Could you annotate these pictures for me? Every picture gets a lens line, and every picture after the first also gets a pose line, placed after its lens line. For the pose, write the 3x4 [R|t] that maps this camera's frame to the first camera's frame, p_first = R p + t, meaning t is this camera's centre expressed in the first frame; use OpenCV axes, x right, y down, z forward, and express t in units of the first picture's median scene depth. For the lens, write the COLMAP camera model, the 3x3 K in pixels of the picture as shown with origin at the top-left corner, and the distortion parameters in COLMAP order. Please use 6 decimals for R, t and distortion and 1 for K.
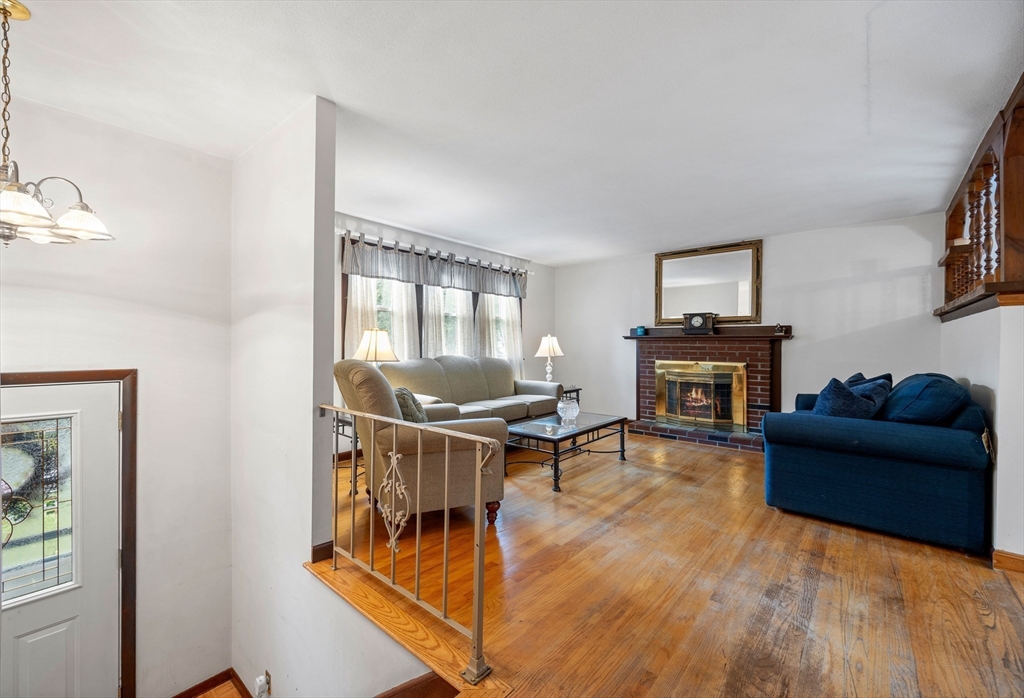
lens RADIAL K [[421.4, 0, 510.0], [0, 421.4, 349.1], [0, 0, 1]] dist [0.001354, 0.000283]
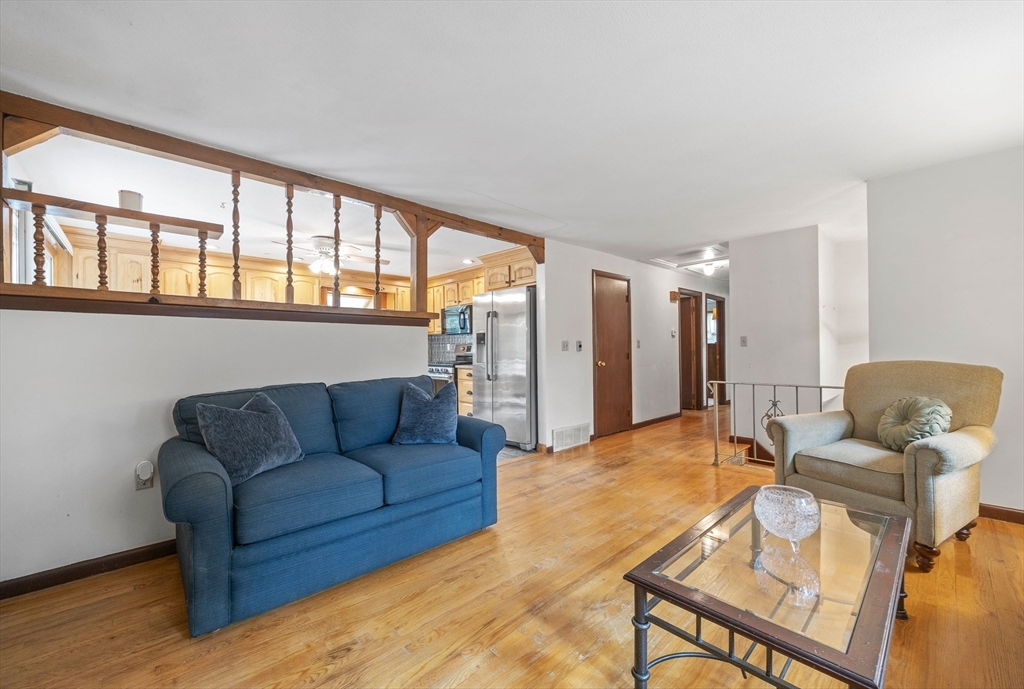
lens RADIAL K [[400.8, 0, 513.0], [0, 400.8, 344.6], [0, 0, 1]] dist [0.000464, 0.000057]
pose [[-0.992275, 0.007313, 0.123840, 0.663369], [0.006668, 0.999962, -0.005625, -0.029608], [-0.123877, -0.004756, -0.992286, 2.708717]]
